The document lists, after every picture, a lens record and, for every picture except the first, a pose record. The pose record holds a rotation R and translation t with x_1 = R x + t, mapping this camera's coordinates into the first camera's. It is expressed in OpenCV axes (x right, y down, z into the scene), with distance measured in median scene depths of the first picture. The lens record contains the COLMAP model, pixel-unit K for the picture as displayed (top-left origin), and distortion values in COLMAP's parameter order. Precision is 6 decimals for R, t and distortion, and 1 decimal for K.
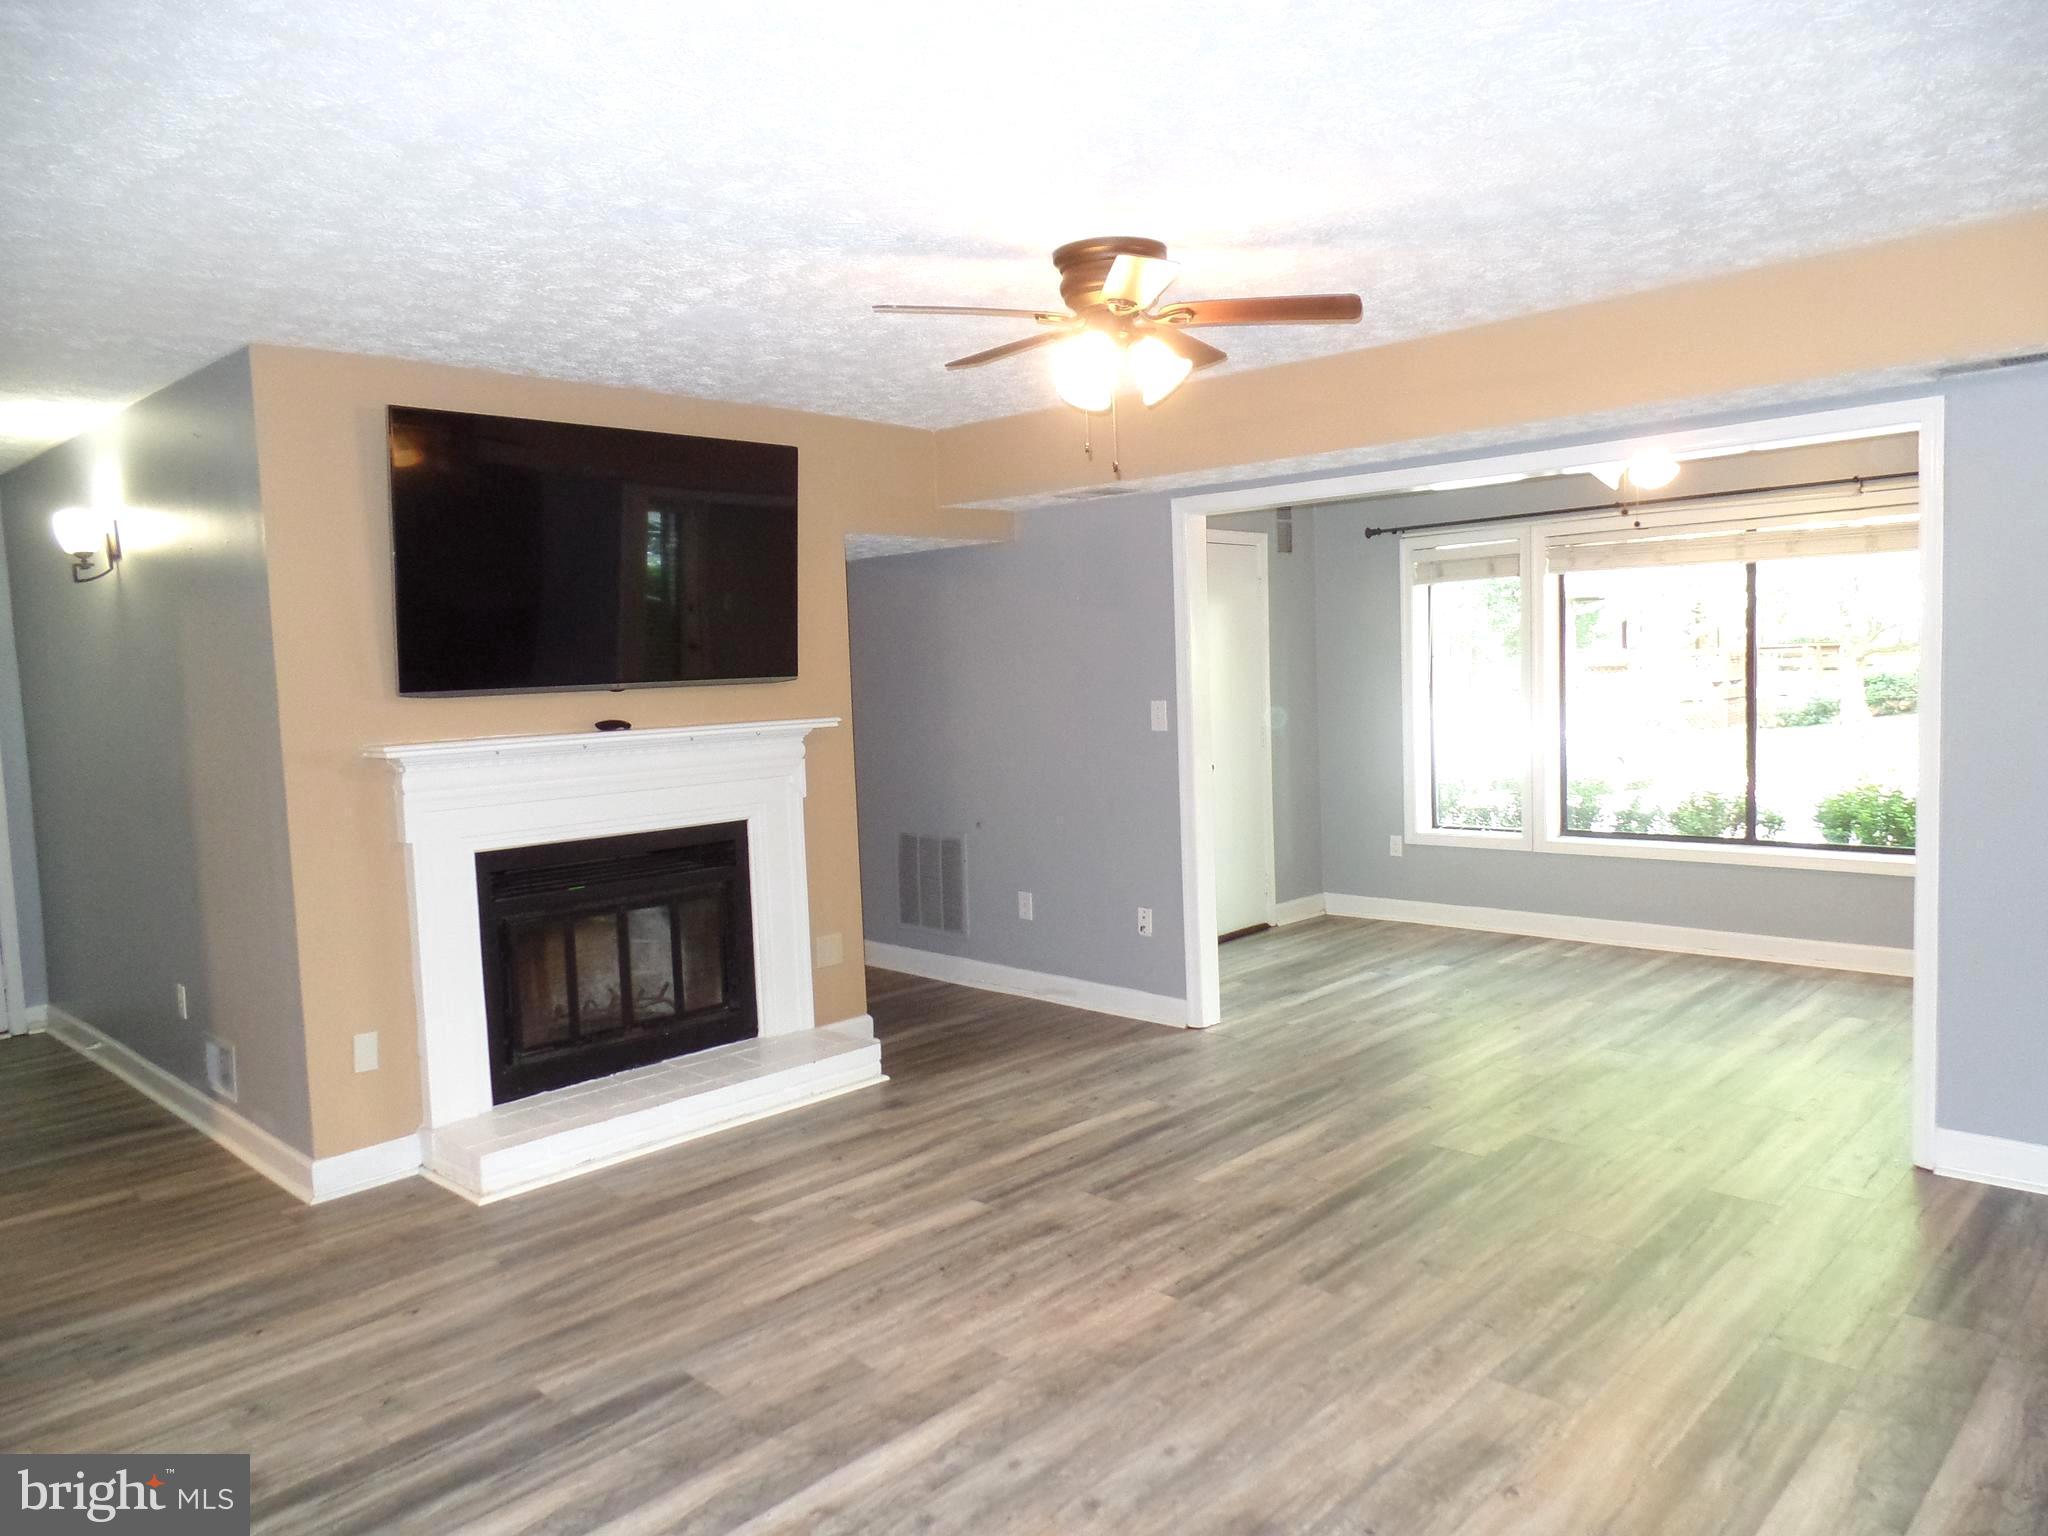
lens RADIAL K [[1414.6, 0, 1029.6], [0, 1414.6, 774.3], [0, 0, 1]] dist [-0.003545, -0.004925]
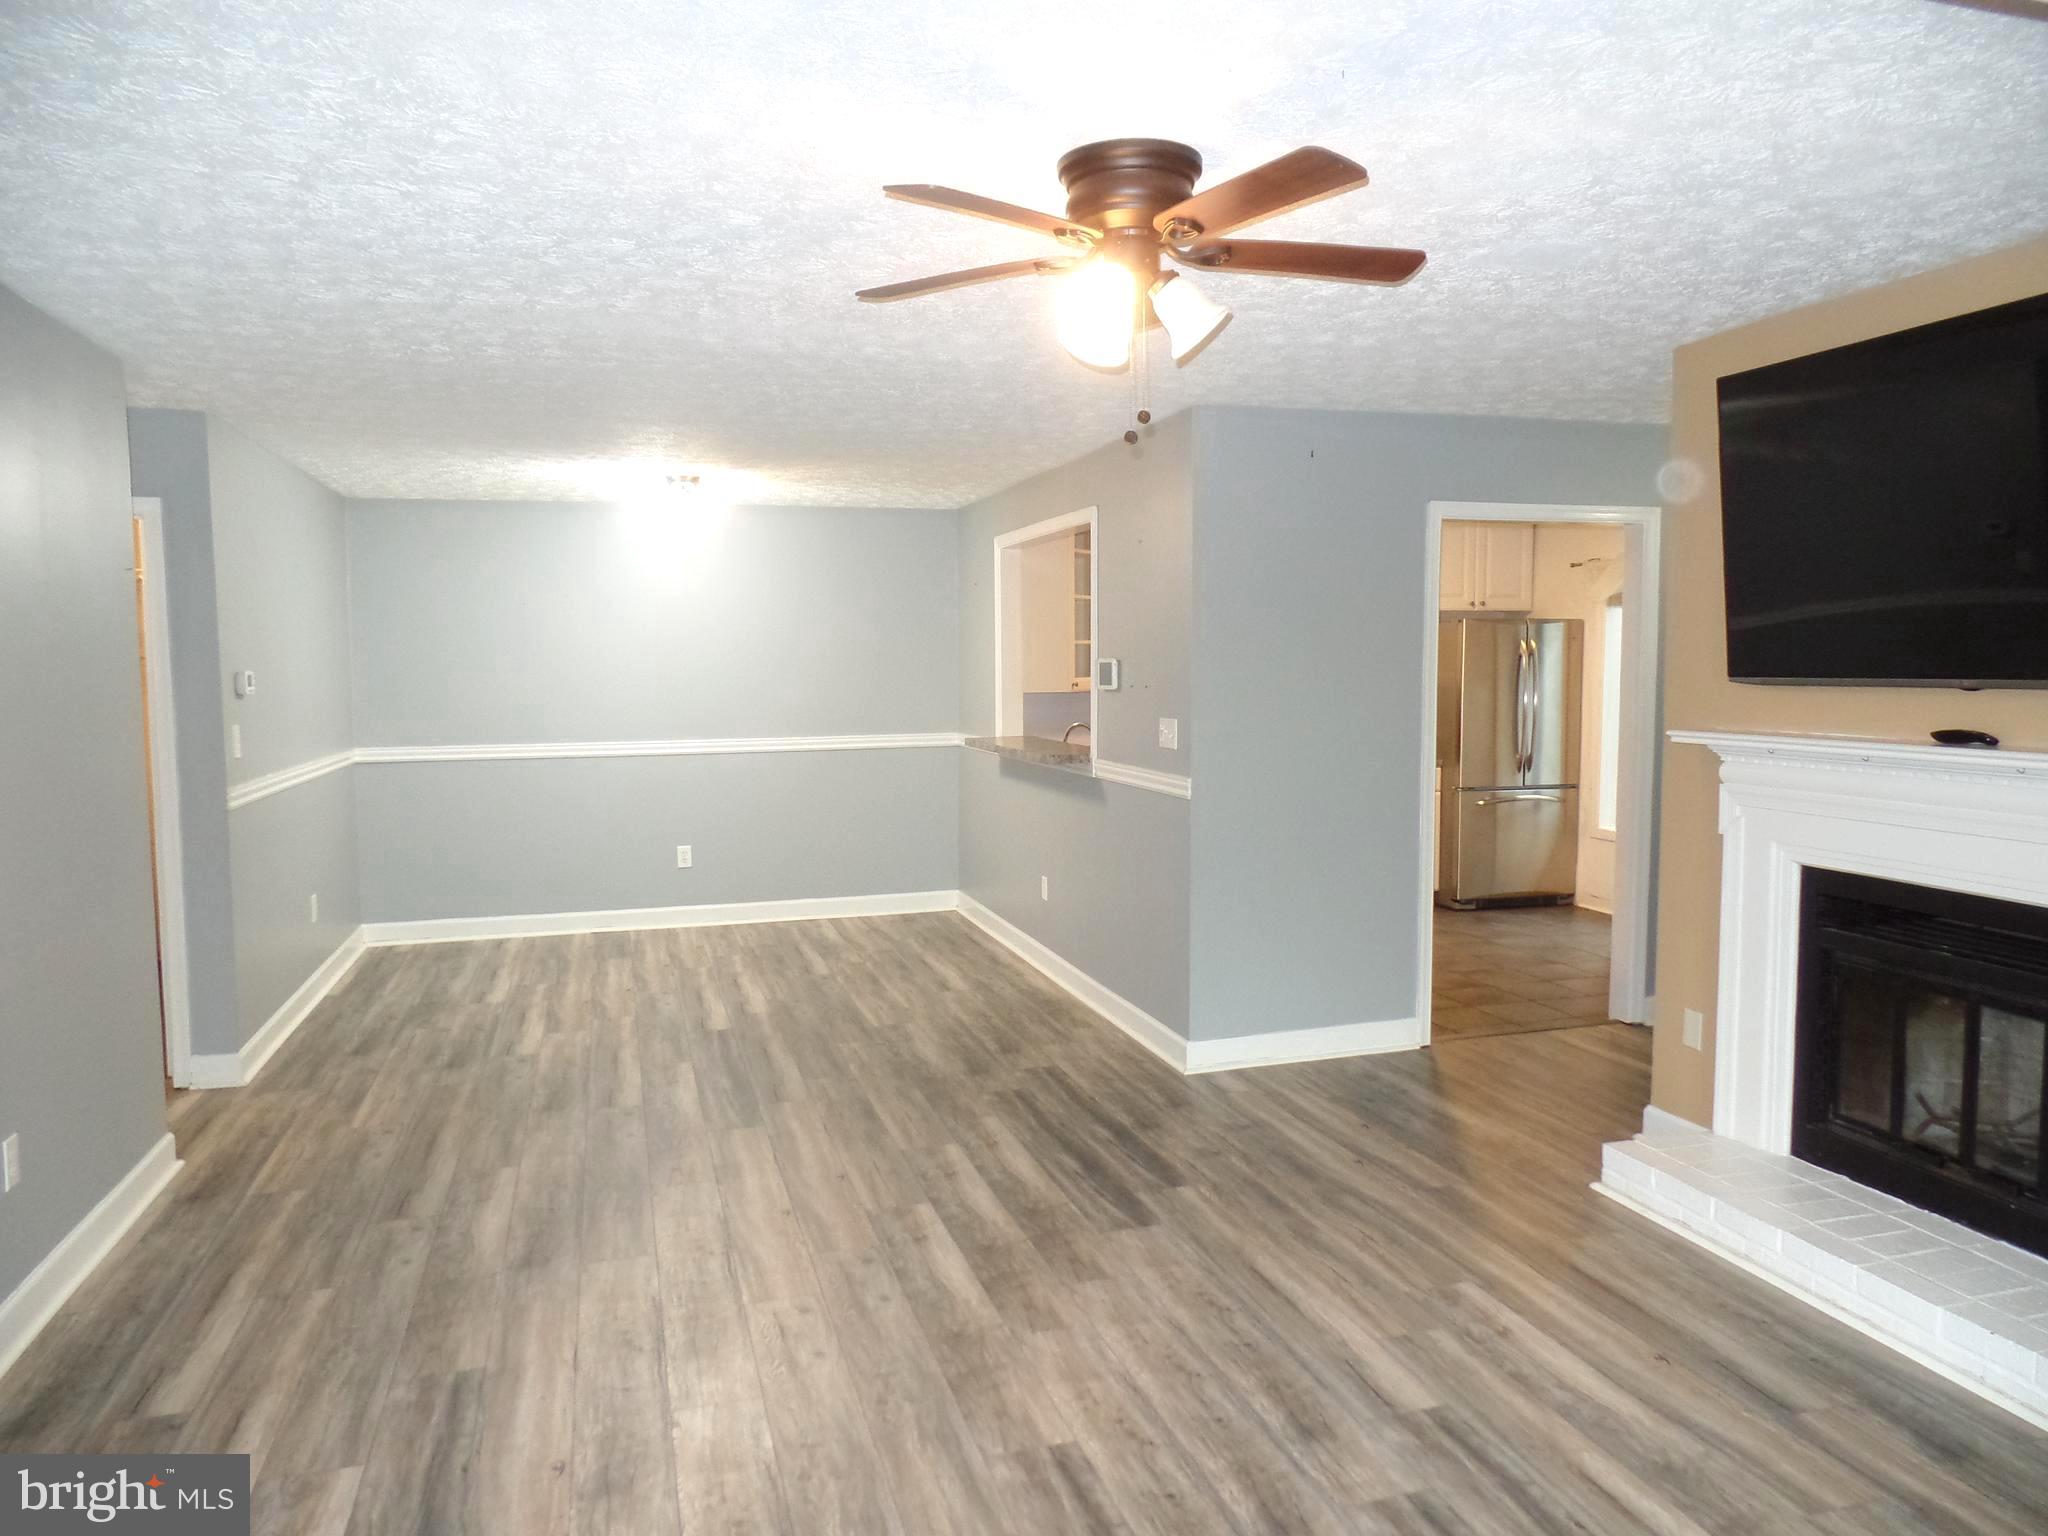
lens RADIAL K [[1414.6, 0, 1032.2], [0, 1414.6, 772.9], [0, 0, 1]] dist [-0.003545, -0.004925]
pose [[-0.493523, 0.109250, -0.862844, 0.495489], [-0.043056, 0.987794, 0.149698, -0.092849], [0.868666, 0.111030, -0.482795, 0.849193]]
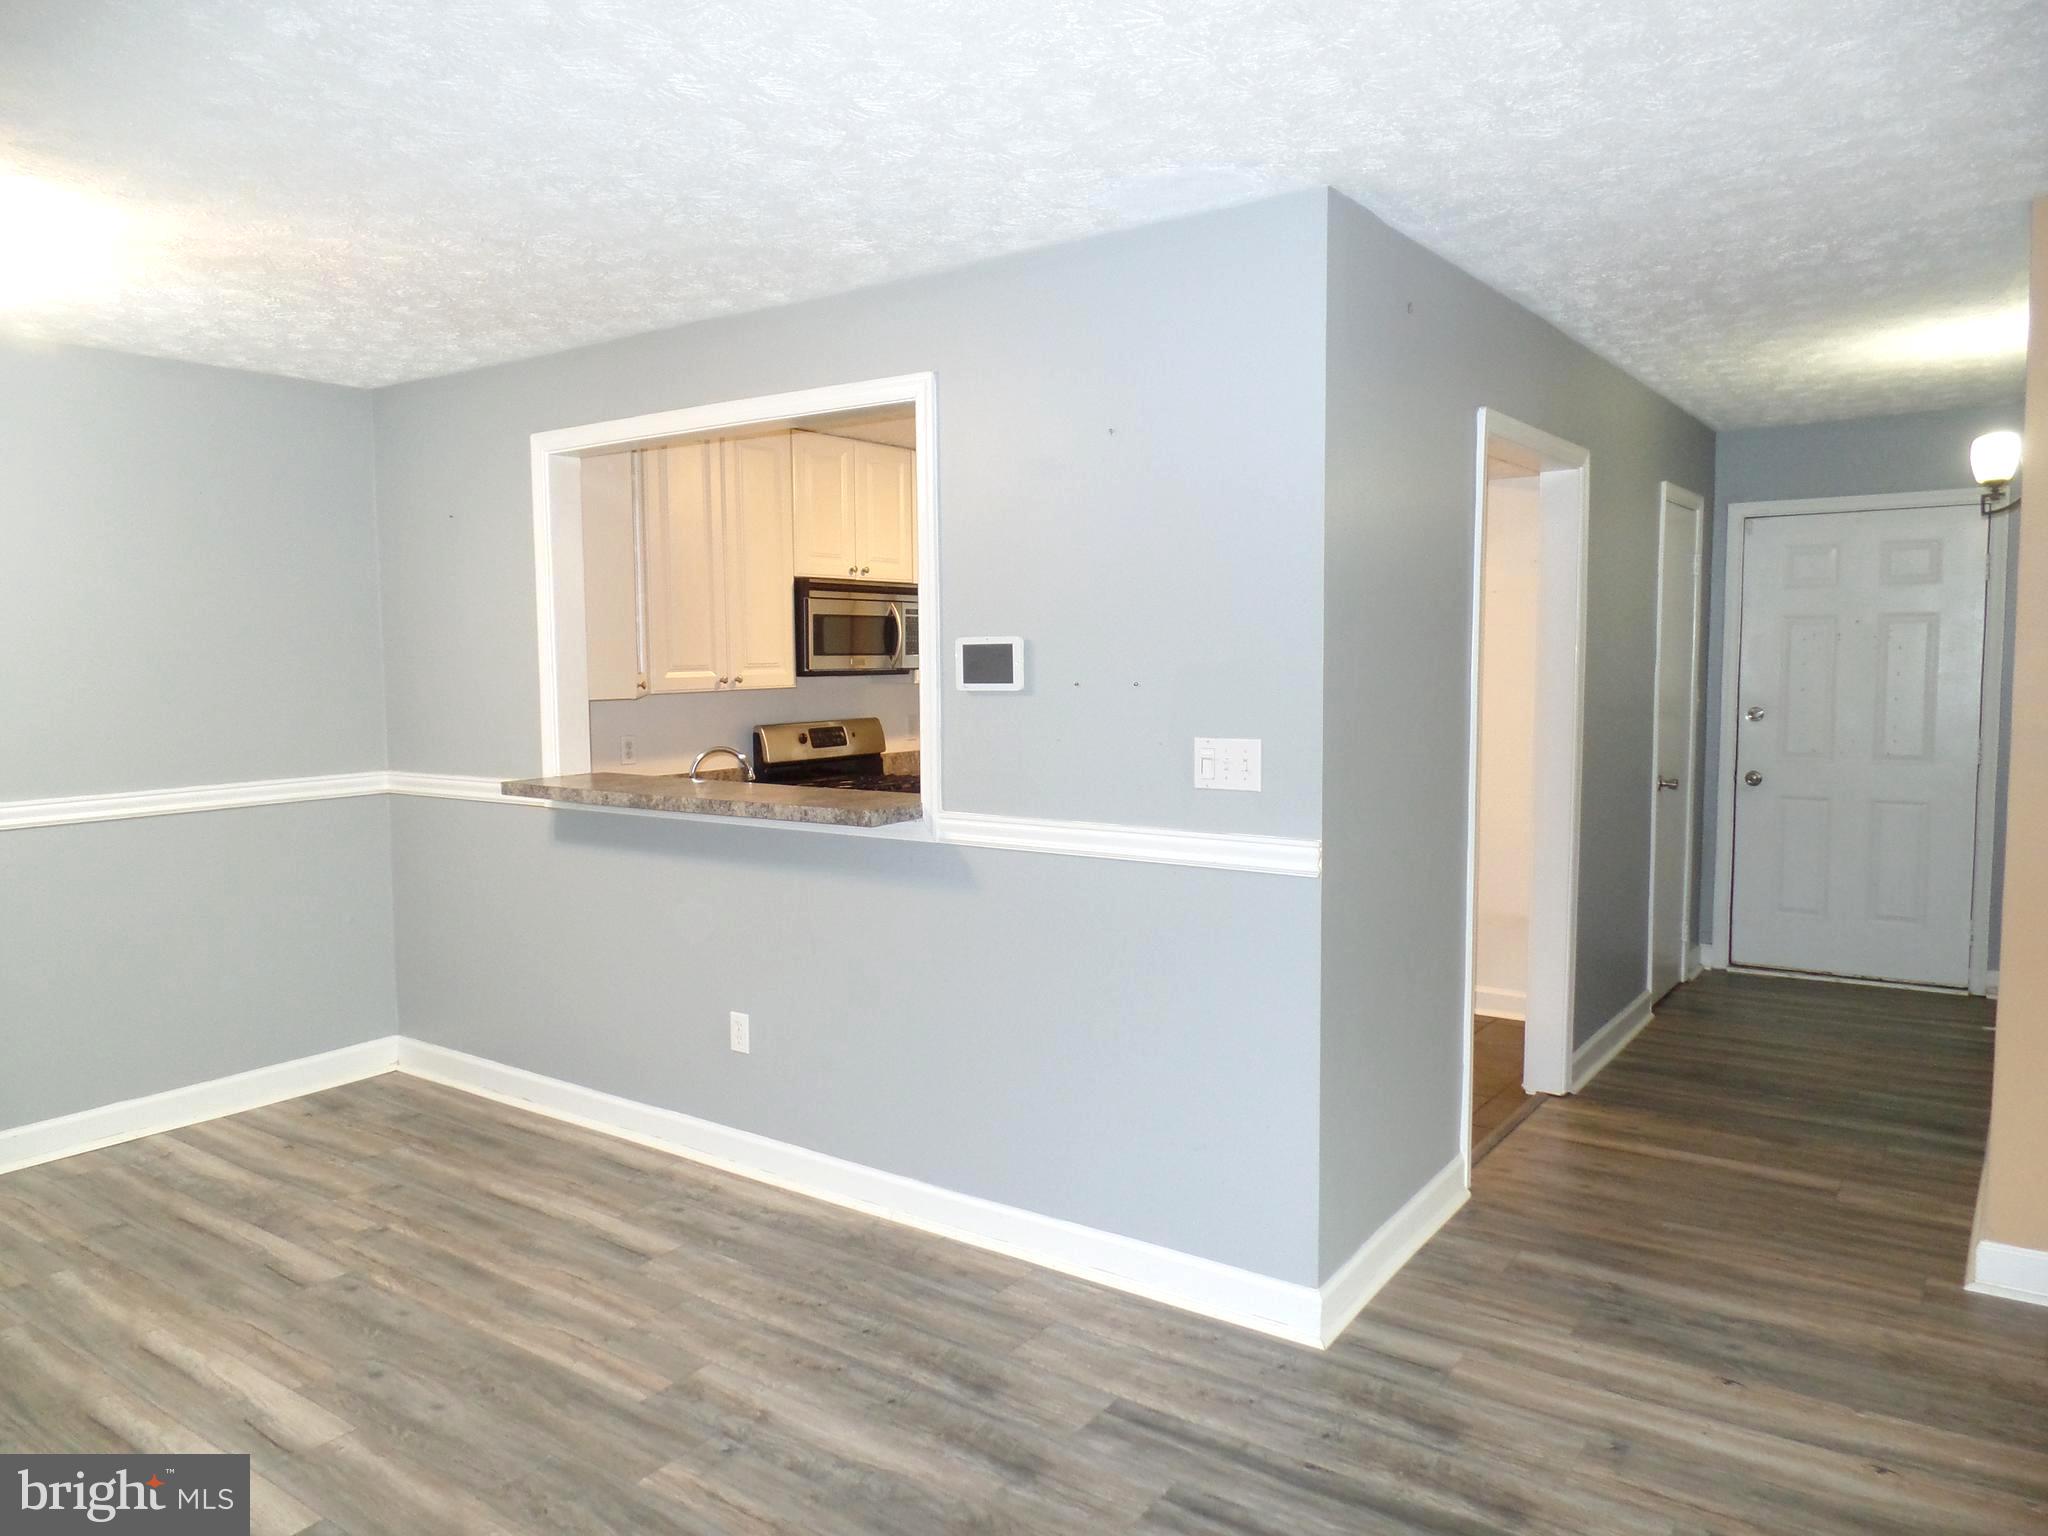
lens RADIAL K [[1414.6, 0, 1035.8], [0, 1414.6, 753.2], [0, 0, 1]] dist [-0.003545, -0.004925]
pose [[0.145194, 0.108064, -0.983484, 0.130986], [-0.072950, 0.992481, 0.098283, -0.028909], [0.986710, 0.057475, 0.151986, 0.265070]]
